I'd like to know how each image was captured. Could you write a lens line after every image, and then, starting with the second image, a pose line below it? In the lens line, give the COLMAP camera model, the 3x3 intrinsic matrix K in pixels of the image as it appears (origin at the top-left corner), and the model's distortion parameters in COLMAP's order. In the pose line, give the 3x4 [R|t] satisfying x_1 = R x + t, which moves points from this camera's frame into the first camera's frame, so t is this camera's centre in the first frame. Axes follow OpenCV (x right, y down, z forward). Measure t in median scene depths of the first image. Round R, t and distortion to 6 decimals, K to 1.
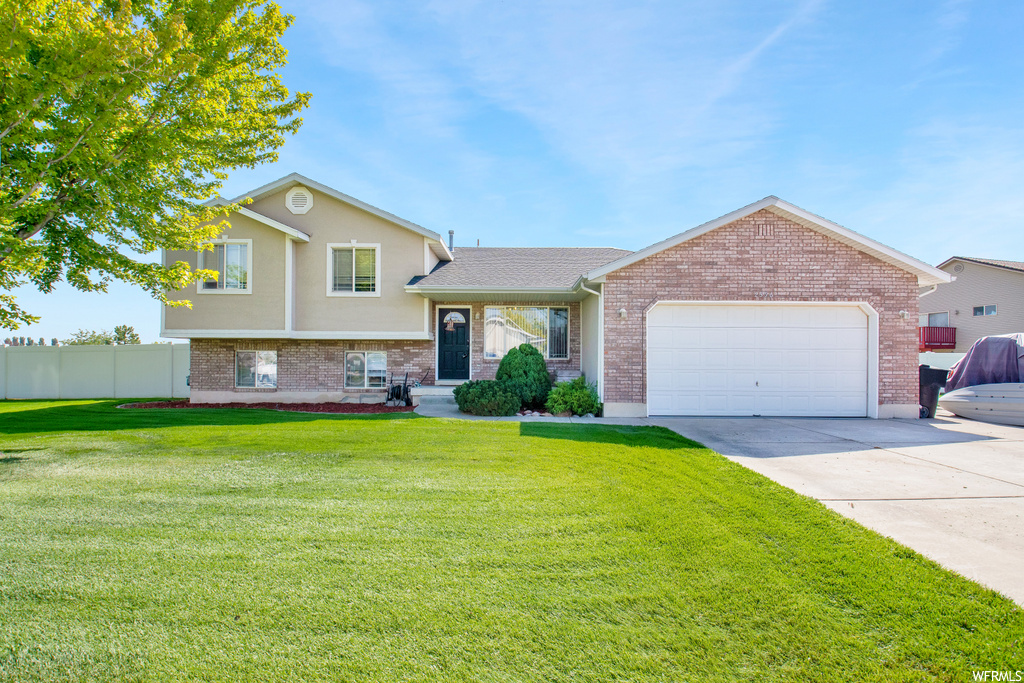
lens RADIAL K [[460.5, 0, 513.4], [0, 460.5, 361.9], [0, 0, 1]] dist [0.016803, 0.000381]
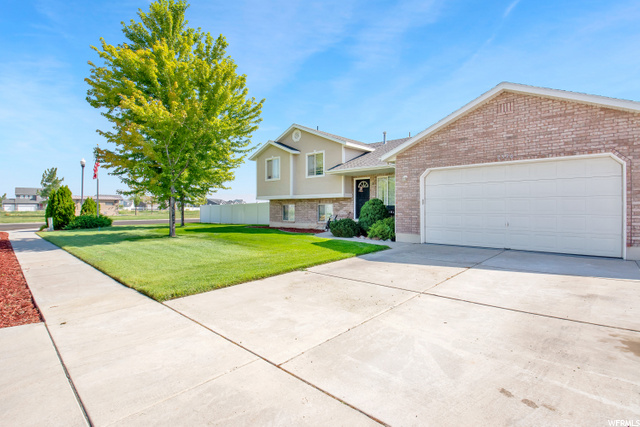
lens RADIAL K [[306.3, 0, 321.4], [0, 306.3, 211.6], [0, 0, 1]] dist [0.006934, -0.000658]
pose [[0.741488, 0.001139, -0.670965, 0.724604], [0.002143, 0.999989, 0.004066, 0.005926], [0.670963, -0.004453, 0.741478, 0.001306]]
